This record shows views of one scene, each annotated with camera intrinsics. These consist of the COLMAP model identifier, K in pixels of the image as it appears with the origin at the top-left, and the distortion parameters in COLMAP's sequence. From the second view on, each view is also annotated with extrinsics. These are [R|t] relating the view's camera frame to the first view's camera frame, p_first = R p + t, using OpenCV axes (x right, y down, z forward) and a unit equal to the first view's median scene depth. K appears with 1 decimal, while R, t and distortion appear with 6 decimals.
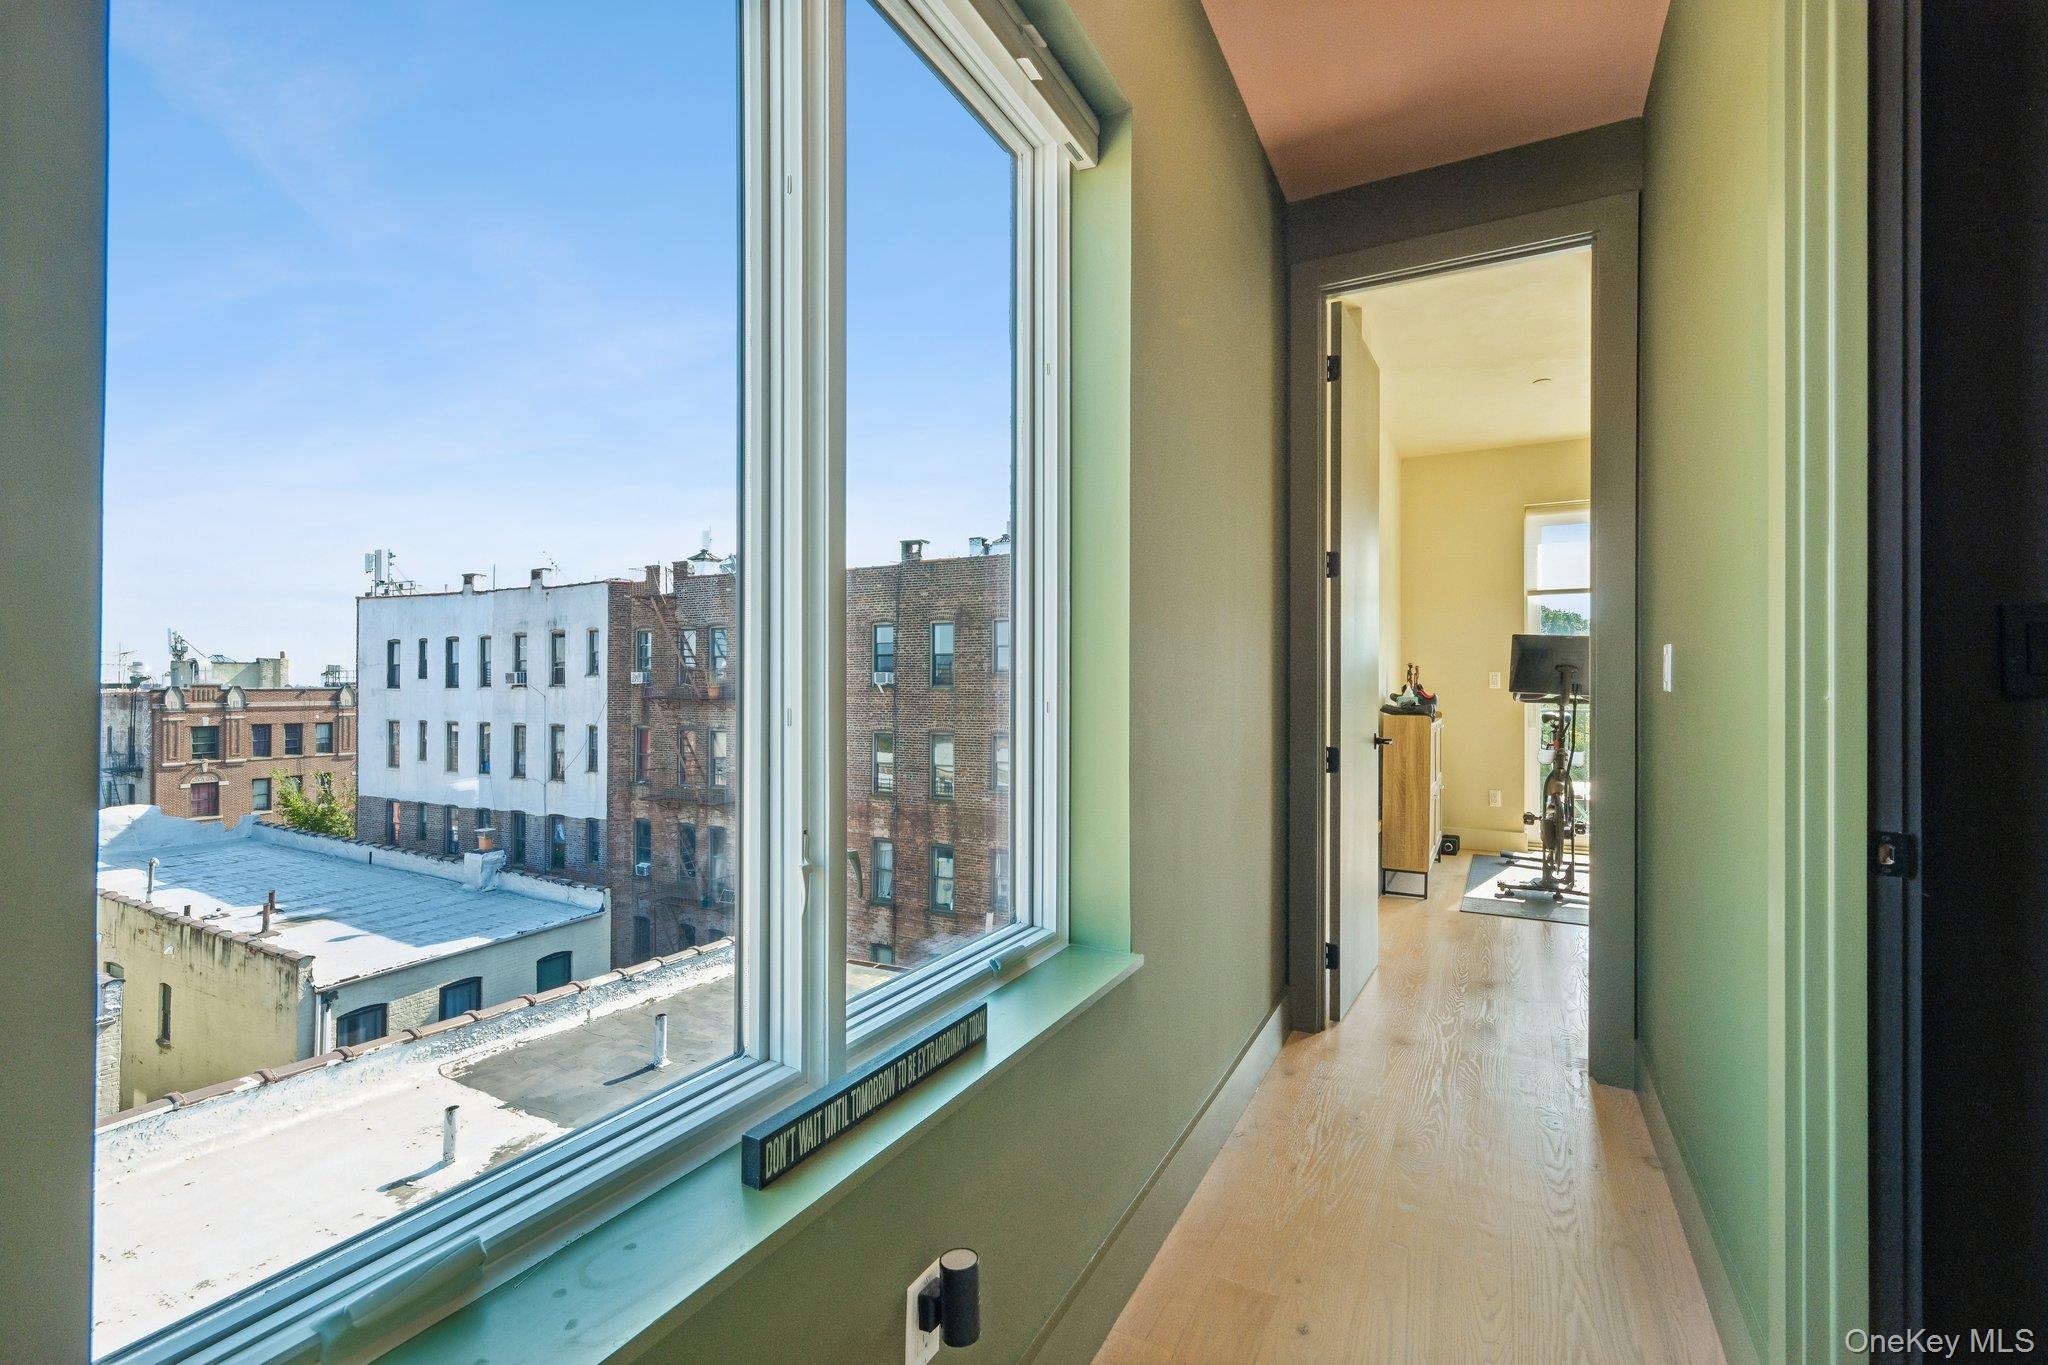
lens RADIAL K [[903.3, 0, 1030.4], [0, 903.3, 688.9], [0, 0, 1]] dist [-0.000991, -0.000072]
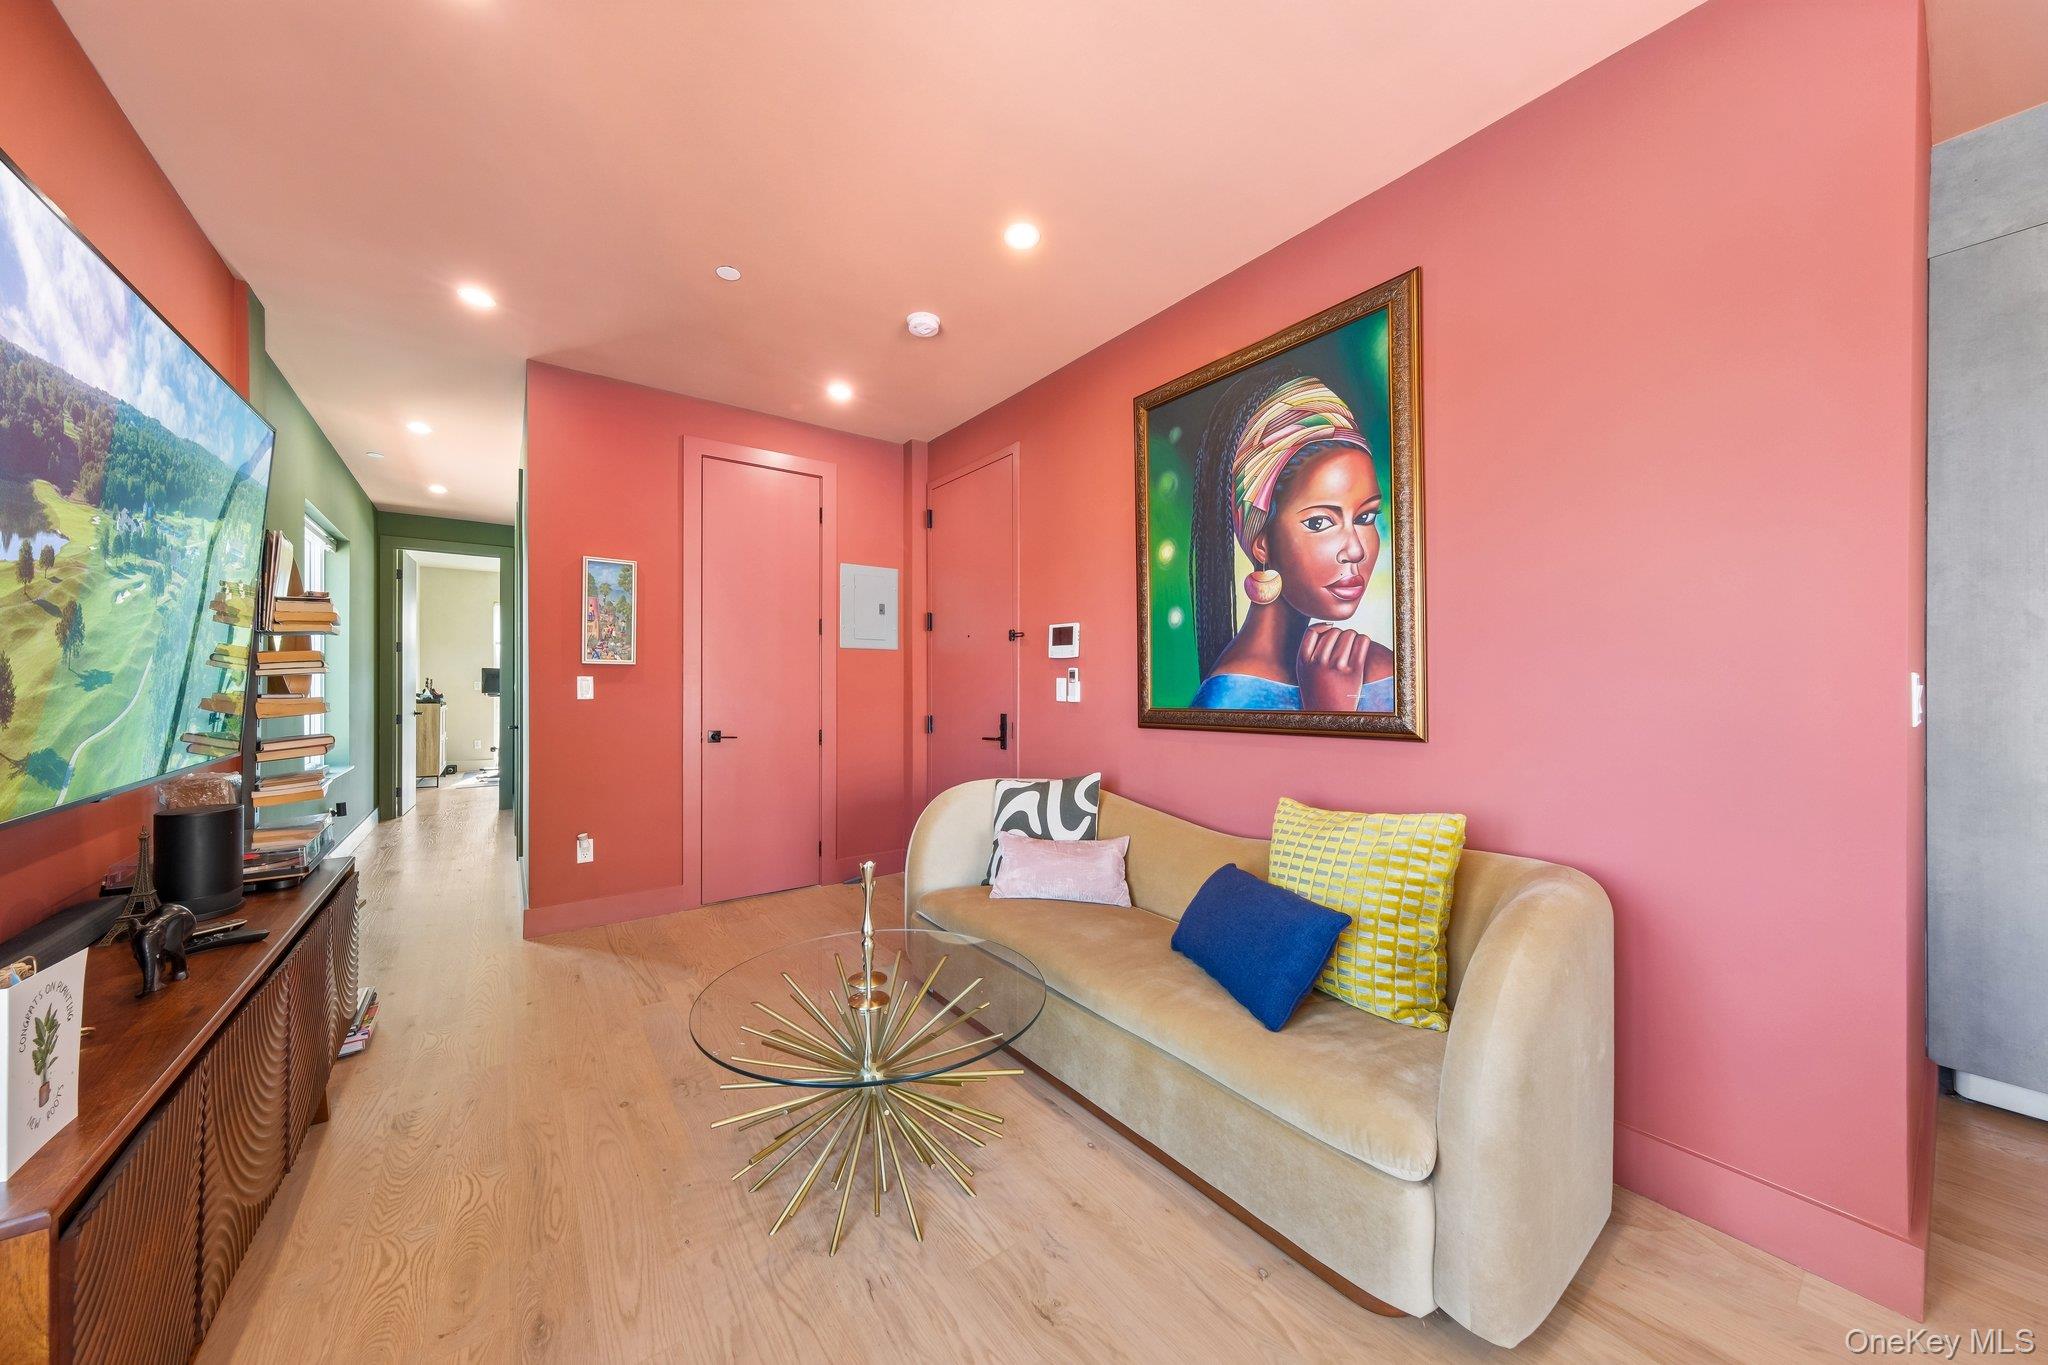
lens RADIAL K [[699.4, 0, 1013.8], [0, 699.4, 687.8], [0, 0, 1]] dist [0.000080, 0.000091]
pose [[0.445924, -0.002638, 0.895067, -0.340938], [-0.001355, 0.999993, 0.003622, -0.012057], [-0.895070, -0.002828, 0.445918, -0.751165]]
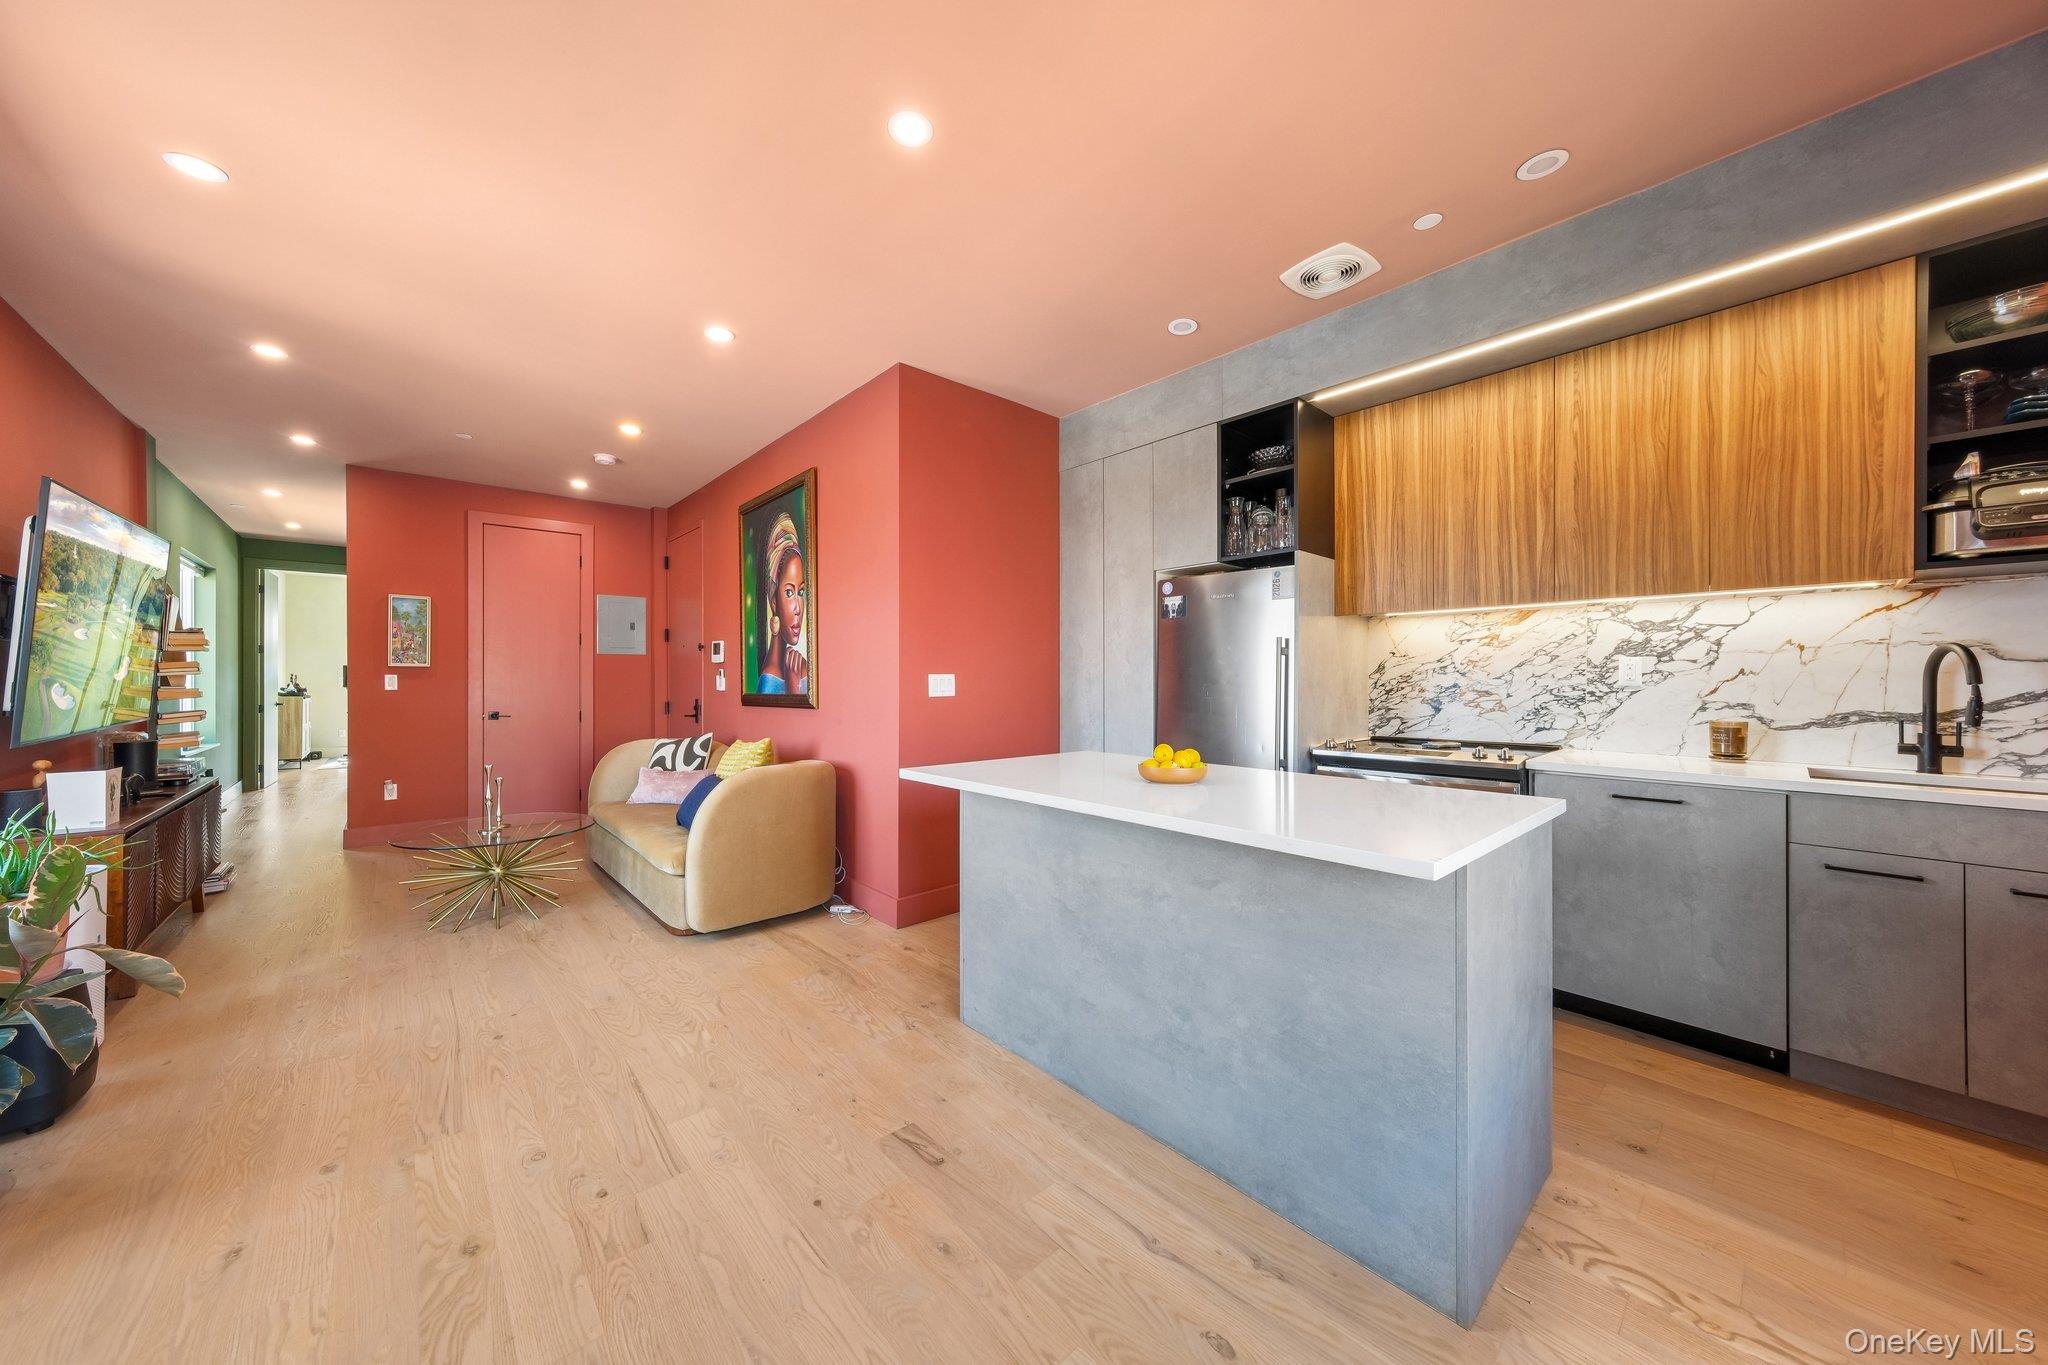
lens RADIAL K [[695.5, 0, 1011.5], [0, 695.5, 678.1], [0, 0, 1]] dist [0.001111, 0.000188]
pose [[0.361673, -0.000266, 0.932305, -0.488425], [0.001332, 0.999999, -0.000231, -0.013516], [-0.932304, 0.001325, 0.361673, -1.156161]]
